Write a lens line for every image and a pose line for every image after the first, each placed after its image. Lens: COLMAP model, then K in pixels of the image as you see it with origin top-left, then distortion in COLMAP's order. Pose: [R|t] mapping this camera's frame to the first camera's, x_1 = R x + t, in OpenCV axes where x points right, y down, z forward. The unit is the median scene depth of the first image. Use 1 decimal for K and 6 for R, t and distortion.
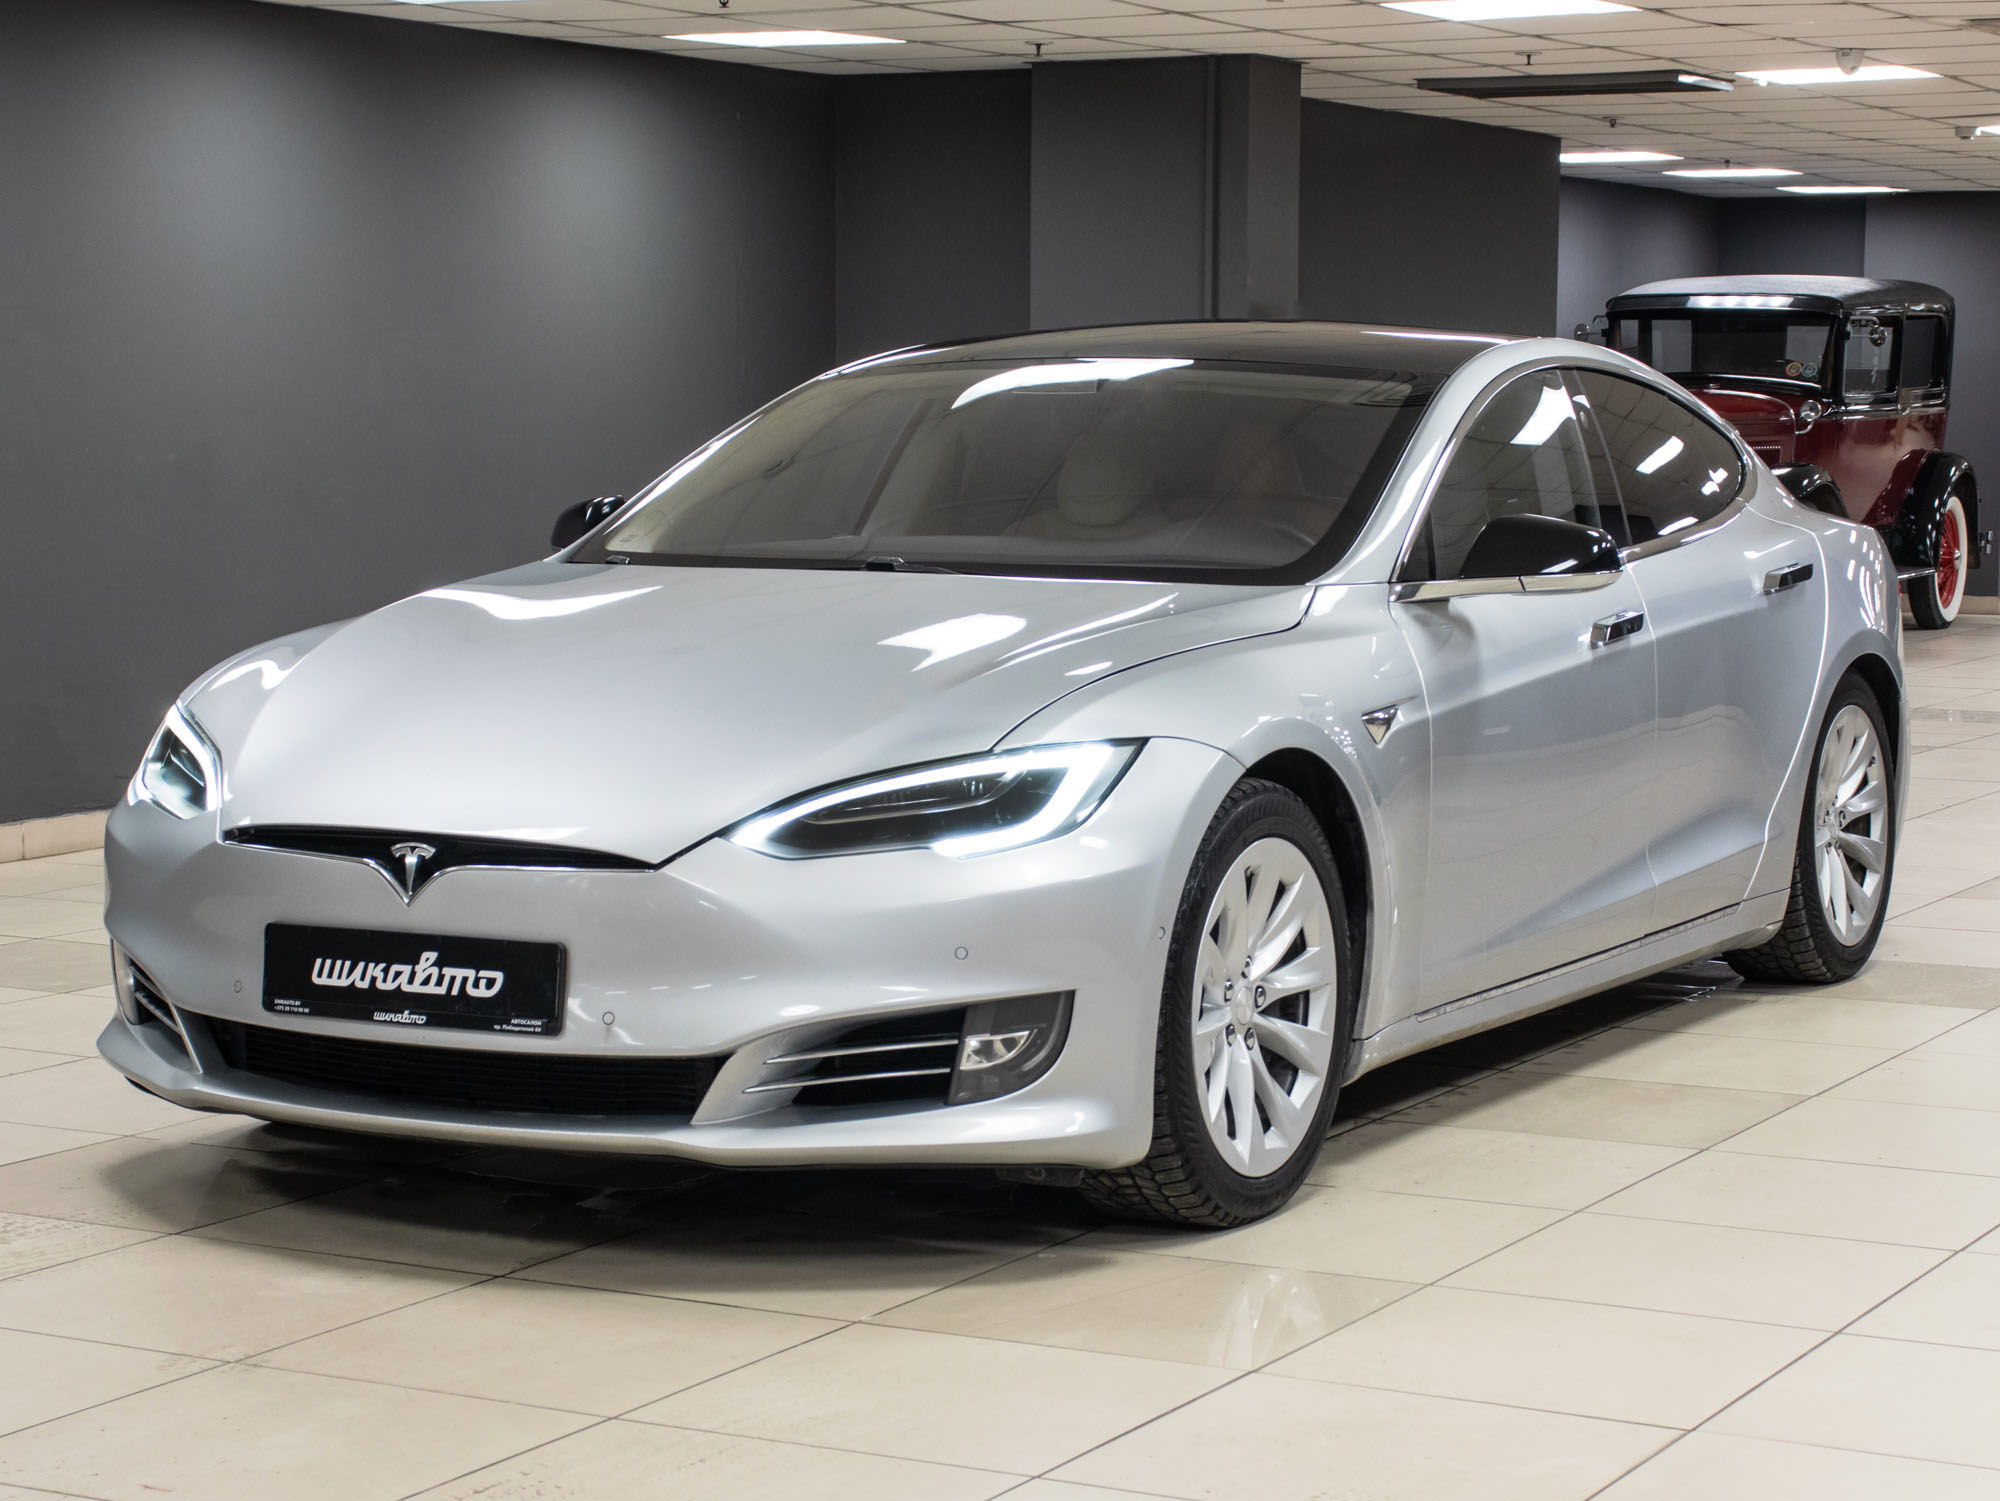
lens RADIAL K [[4119.5, 0, 1000.0], [0, 4119.5, 750.5], [0, 0, 1]] dist [-0.016812, -0.013098]
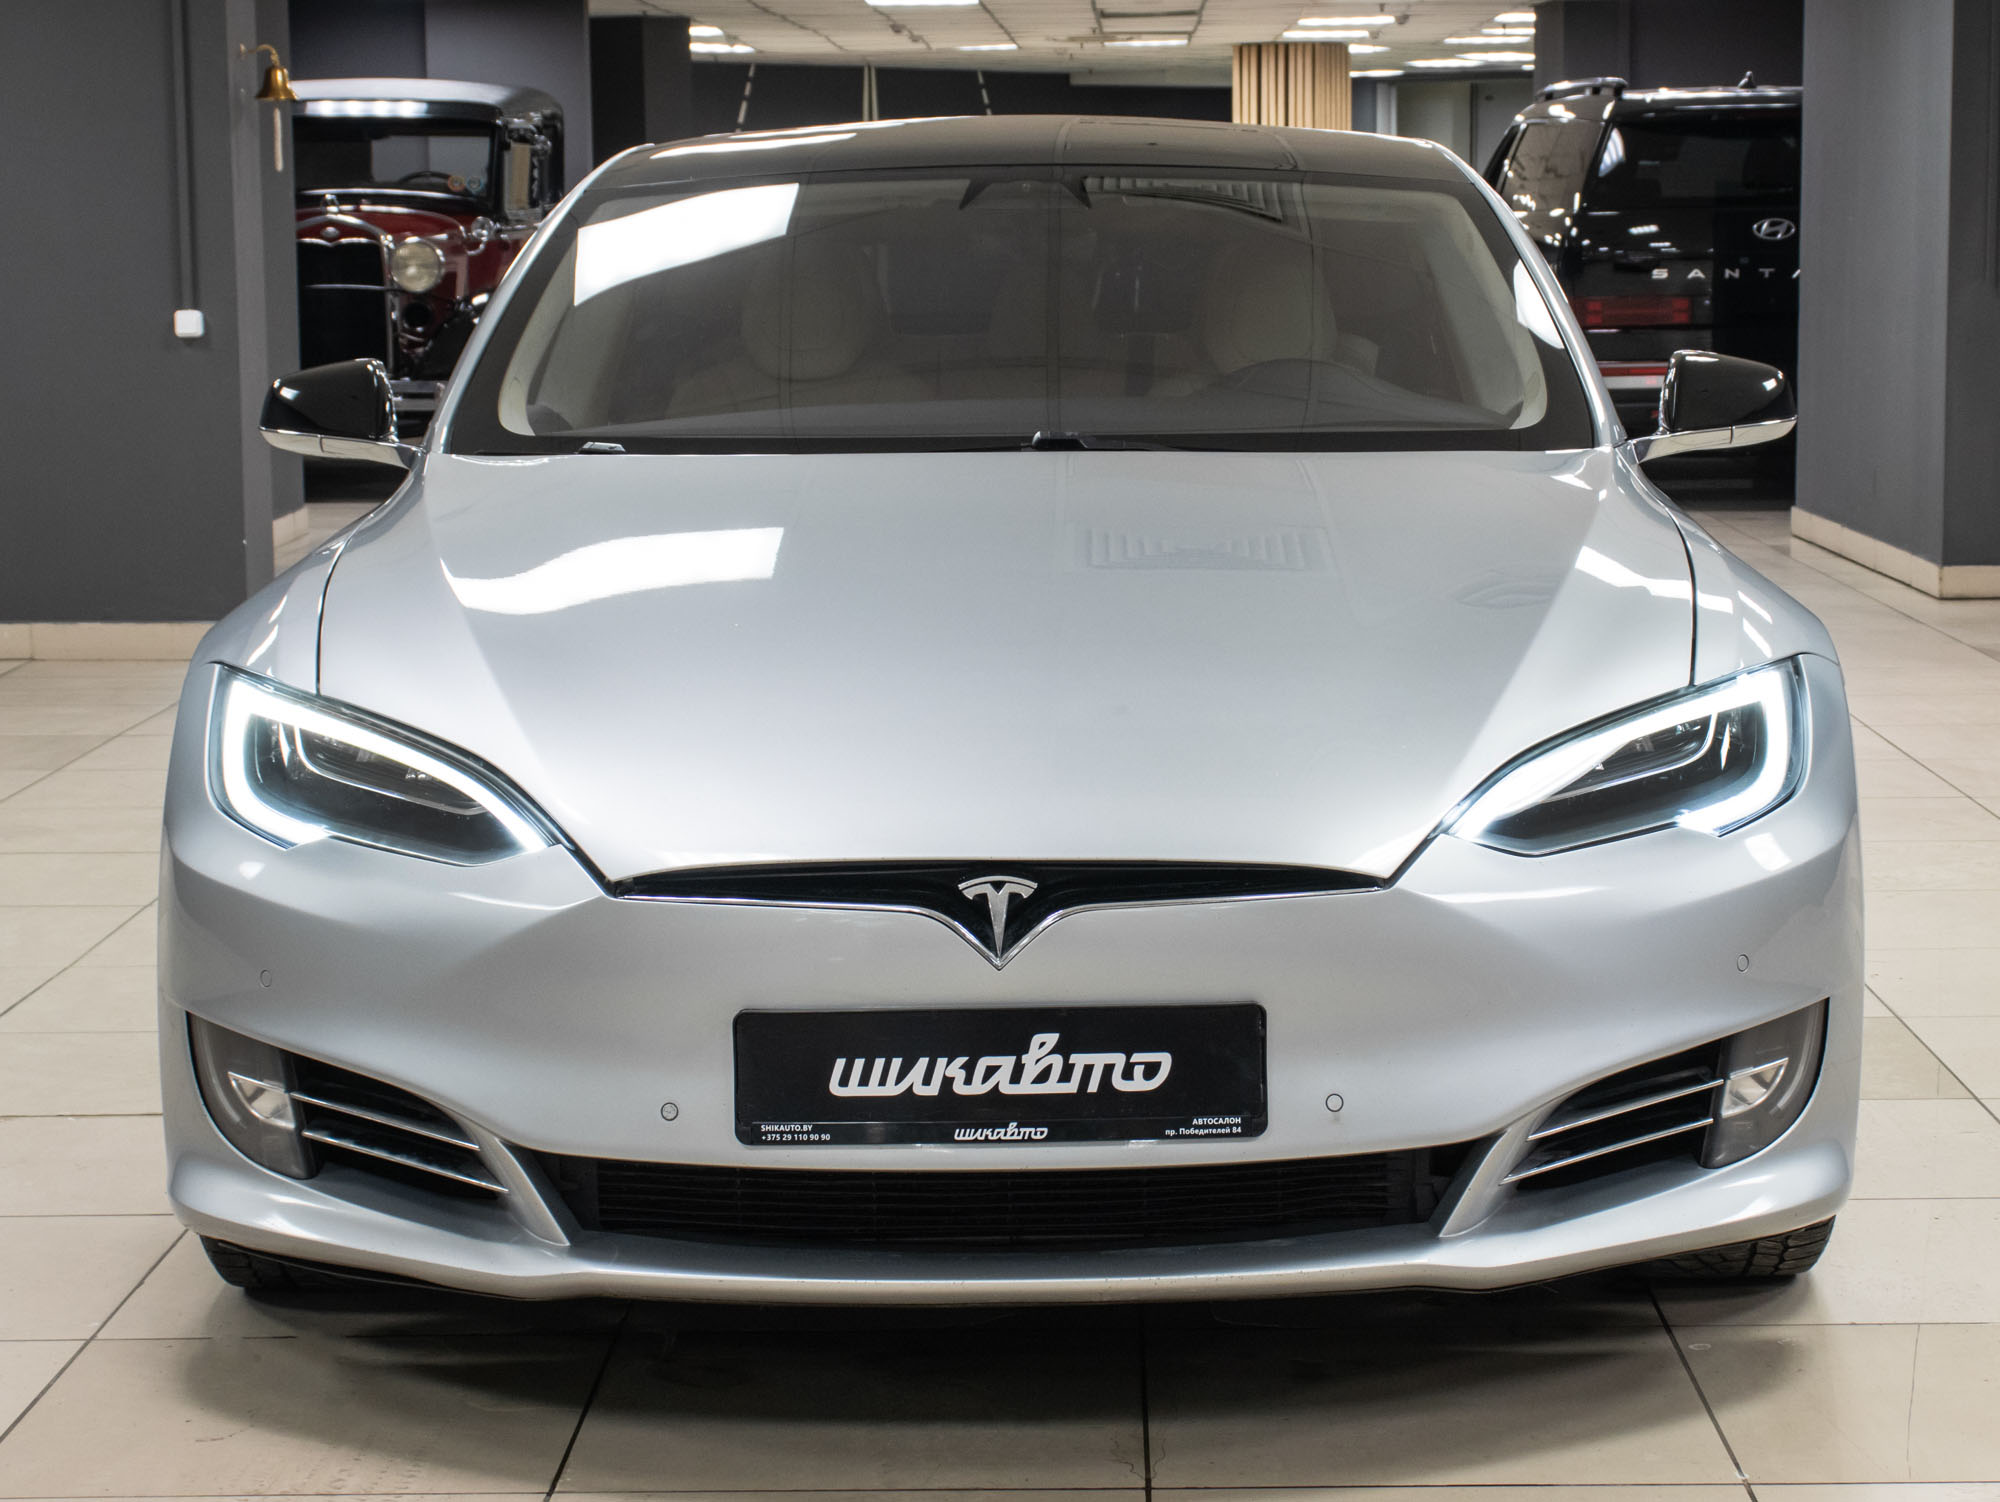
lens RADIAL K [[4217.8, 0, 1000.0], [0, 4217.8, 751.0], [0, 0, 1]] dist [0.130033, 0.009330]
pose [[0.883314, -0.072893, 0.463079, -0.465105], [0.054570, 0.997110, 0.052862, -0.035338], [-0.465594, -0.021424, 0.884739, 0.381857]]
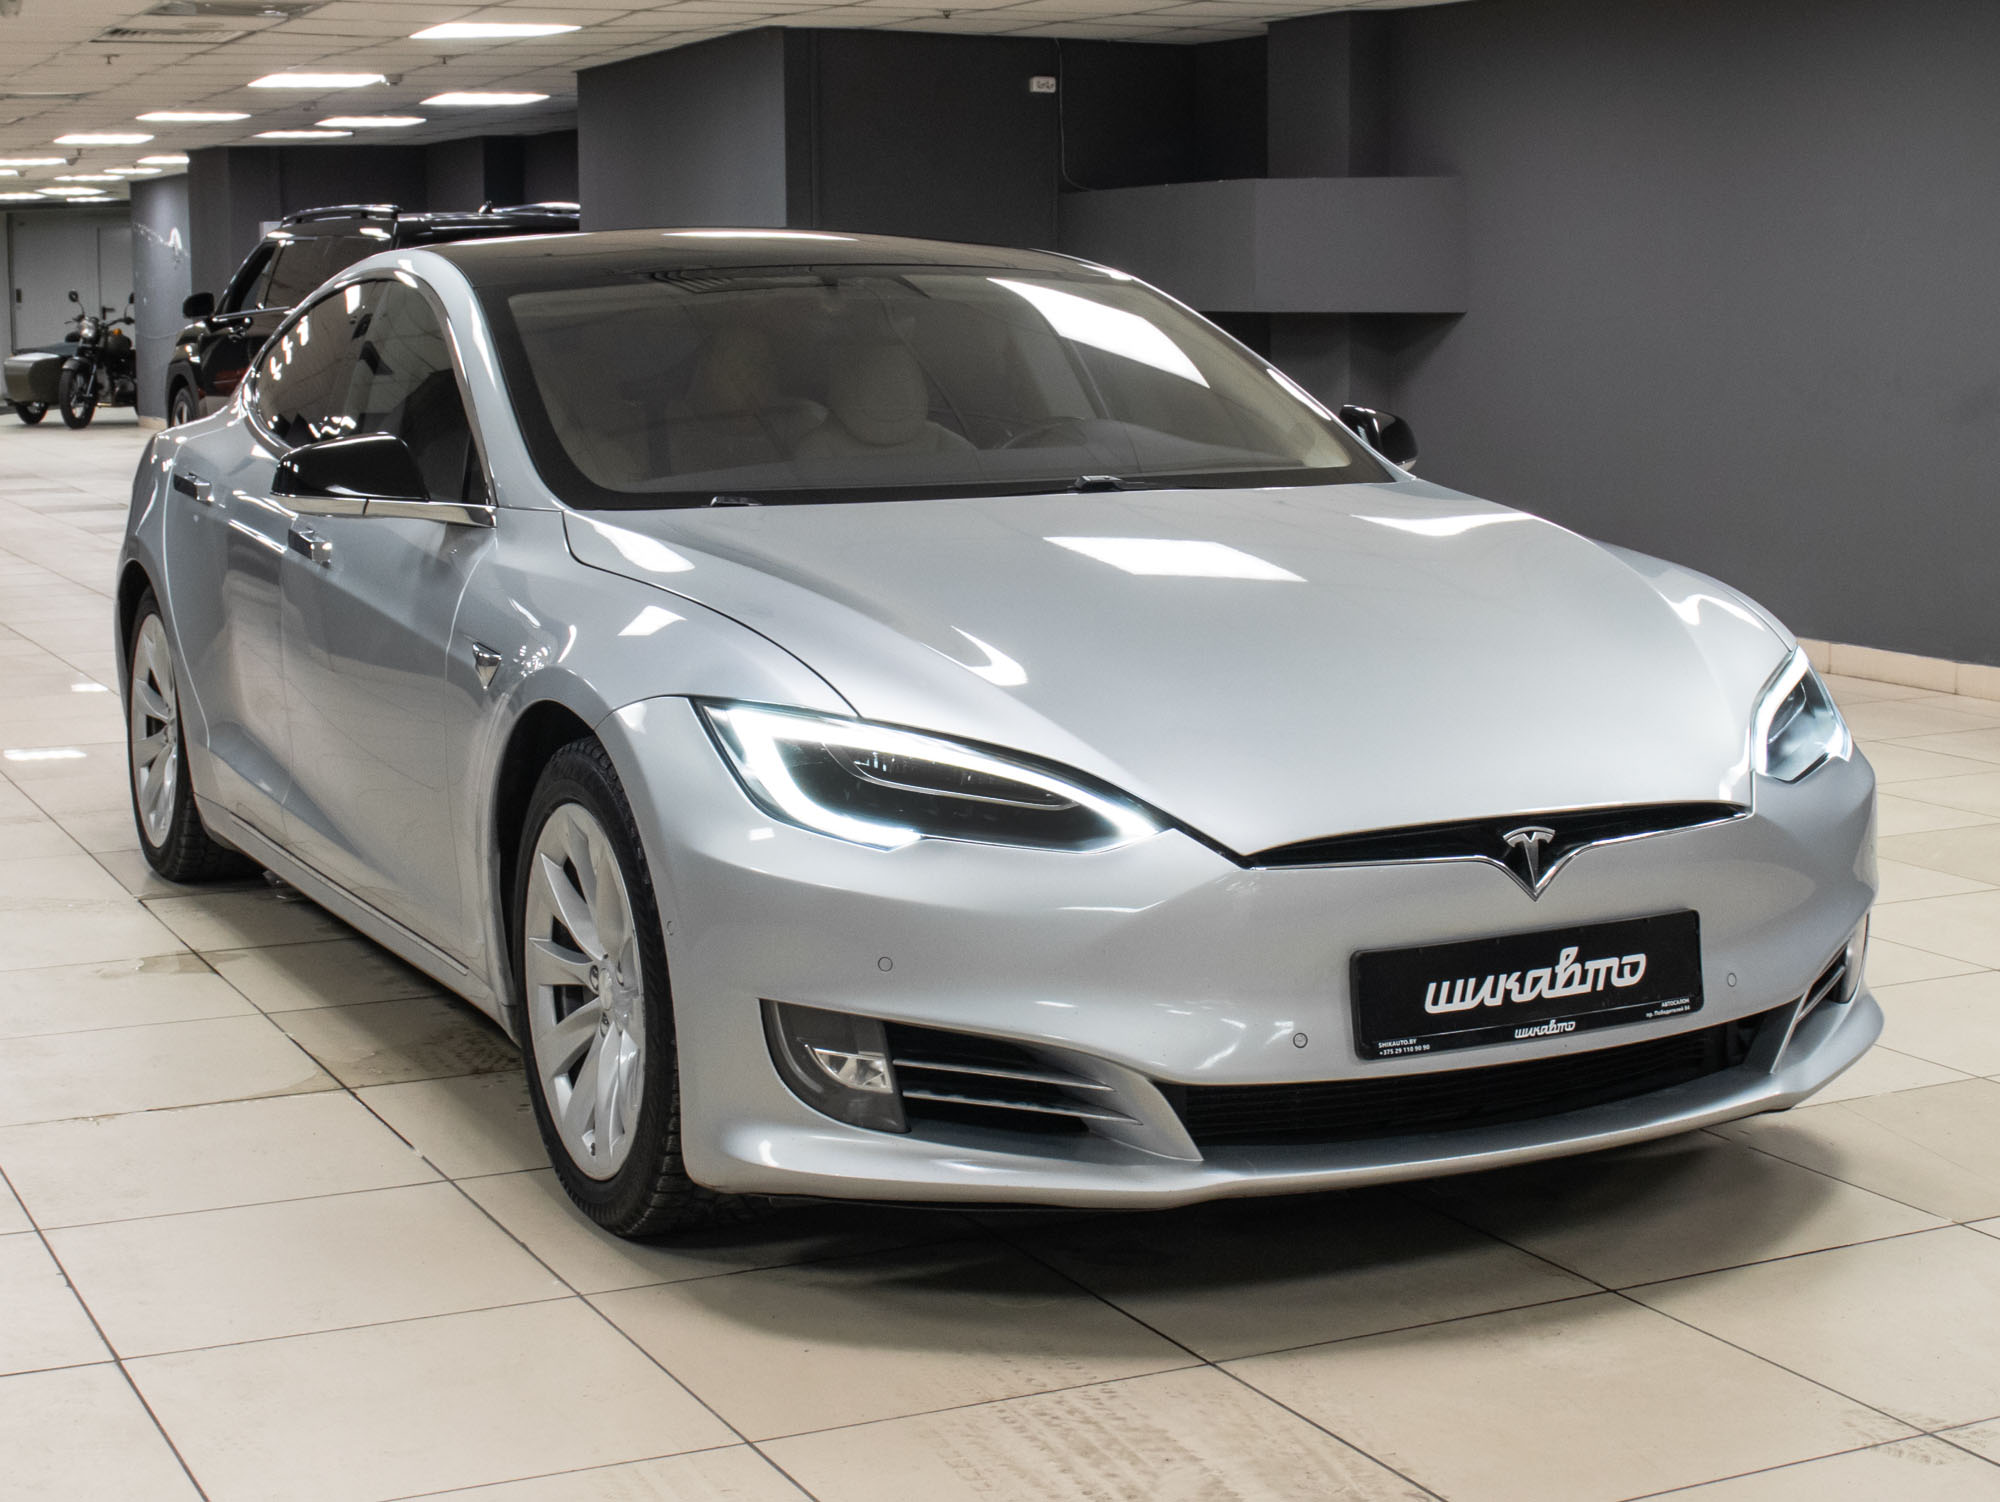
lens RADIAL K [[3127.8, 0, 1000.0], [0, 3127.8, 751.0], [0, 0, 1]] dist [0.020033, -0.747359]
pose [[0.573802, -0.128135, 0.808908, -0.732505], [0.081677, 0.991714, 0.099154, -0.067096], [-0.814911, 0.009174, 0.579513, 0.712703]]
